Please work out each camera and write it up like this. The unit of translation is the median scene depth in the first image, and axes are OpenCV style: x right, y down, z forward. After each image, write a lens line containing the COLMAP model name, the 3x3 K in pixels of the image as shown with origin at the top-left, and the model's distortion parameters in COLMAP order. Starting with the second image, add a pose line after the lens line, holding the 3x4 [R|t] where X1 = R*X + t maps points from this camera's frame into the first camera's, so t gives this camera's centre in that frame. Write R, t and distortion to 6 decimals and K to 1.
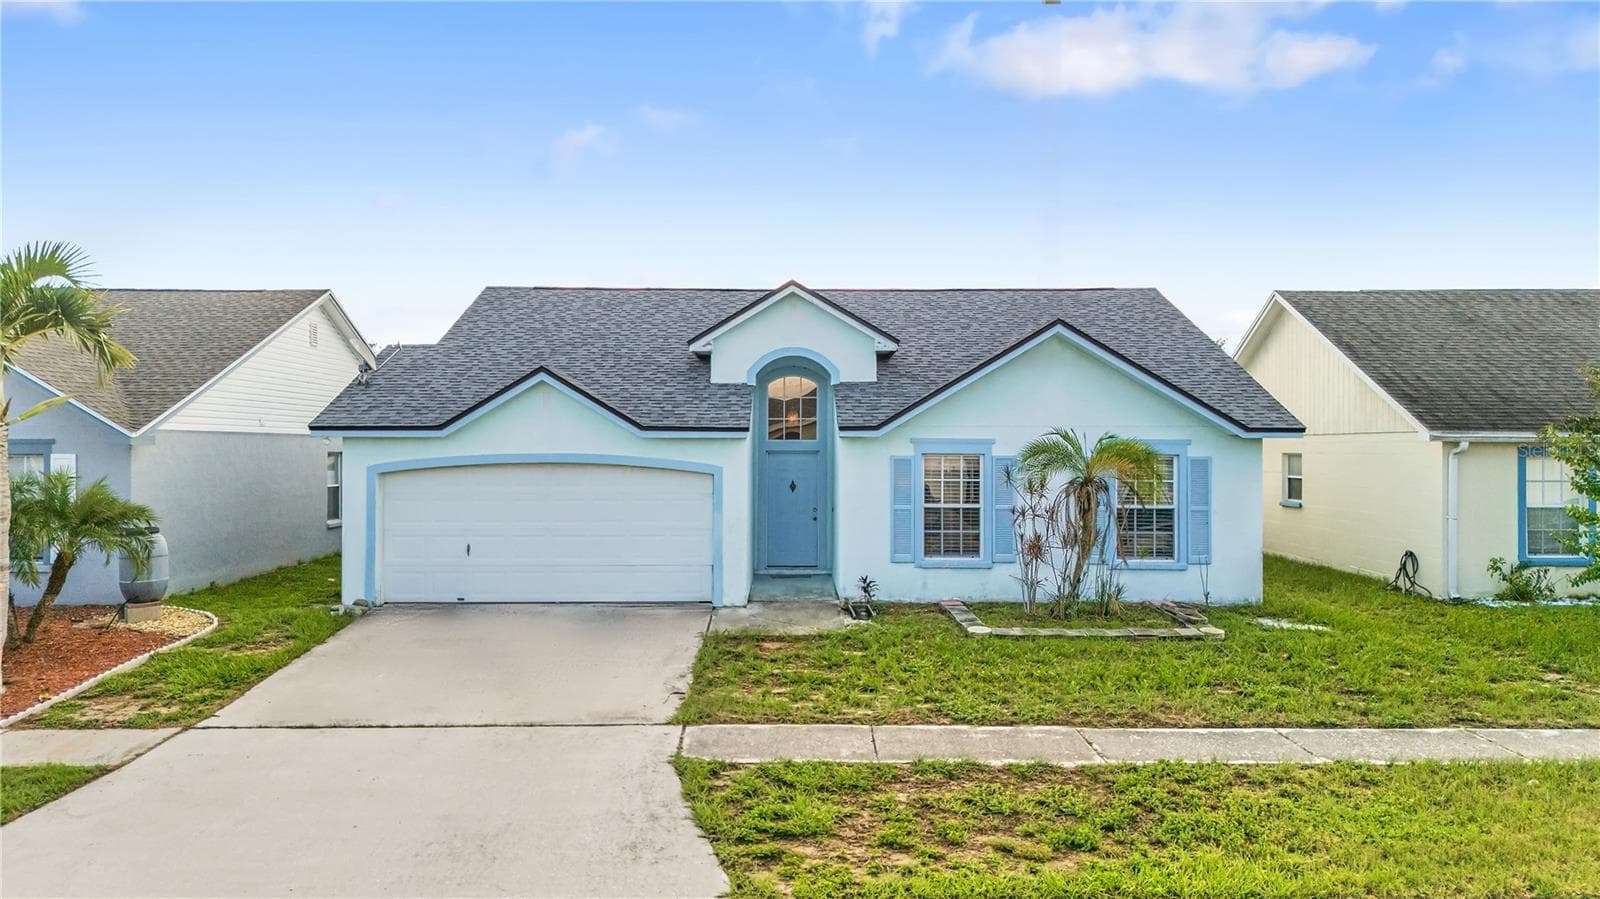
lens RADIAL K [[1276.8, 0, 800.0], [0, 1276.8, 449.5], [0, 0, 1]] dist [0.099972, -0.108655]
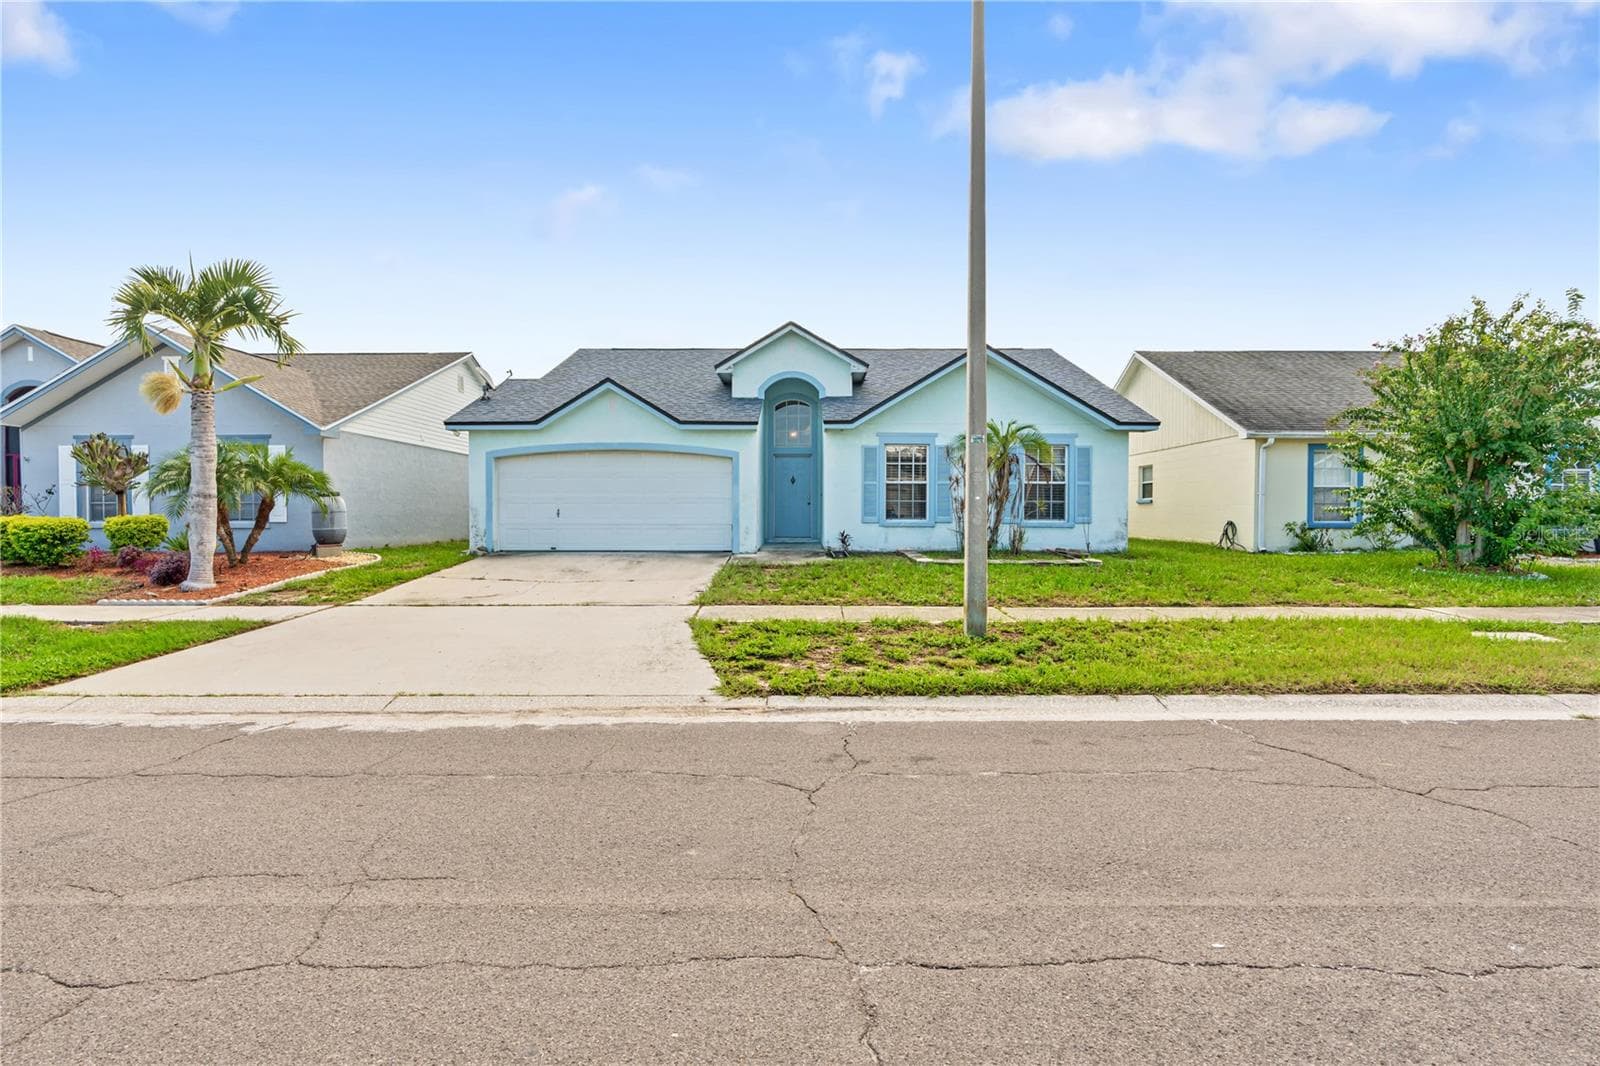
lens RADIAL K [[848.1, 0, 797.7], [0, 848.1, 539.0], [0, 0, 1]] dist [0.001105, 0.000220]
pose [[0.999887, -0.001257, -0.015007, 0.015982], [0.001646, 0.999663, 0.025923, 0.083091], [0.014969, -0.025944, 0.999551, 0.082162]]
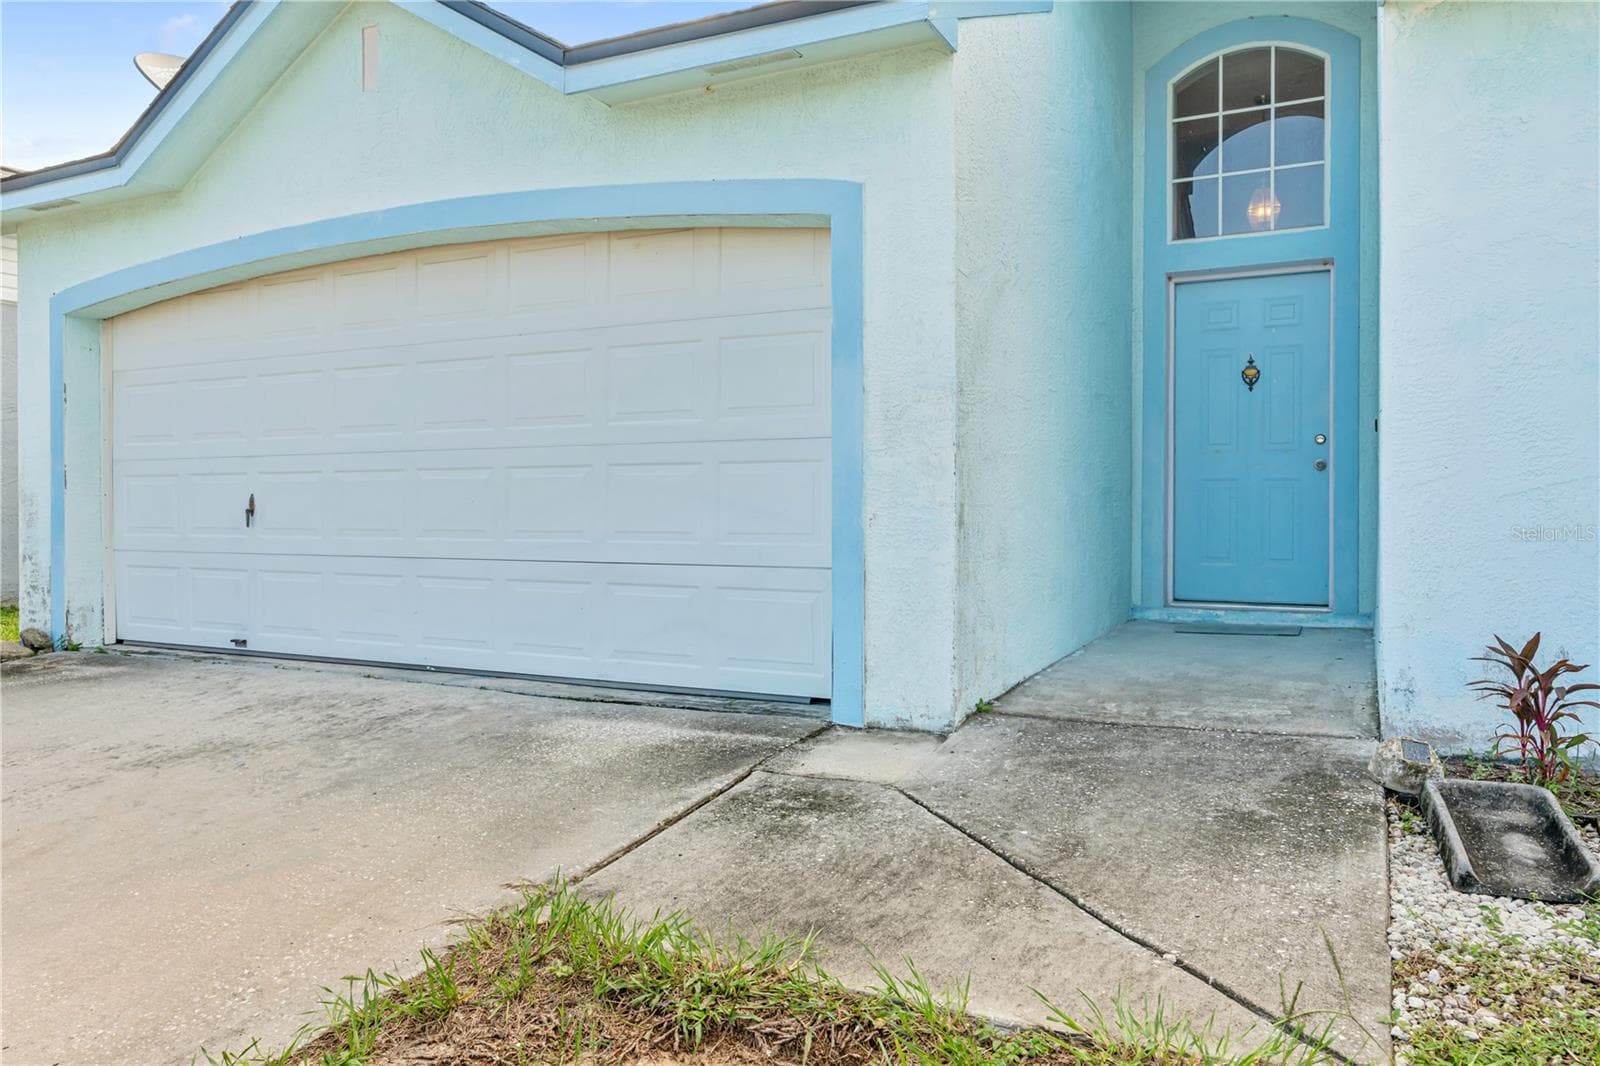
lens RADIAL K [[1105.9, 0, 800.0], [0, 1105.9, 533.0], [0, 0, 1]] dist [0.038656, 0.000463]
pose [[0.885148, 0.007190, -0.465254, 0.032423], [-0.000590, 0.999897, 0.014330, 0.080211], [0.465309, -0.012410, 0.885061, 0.791890]]
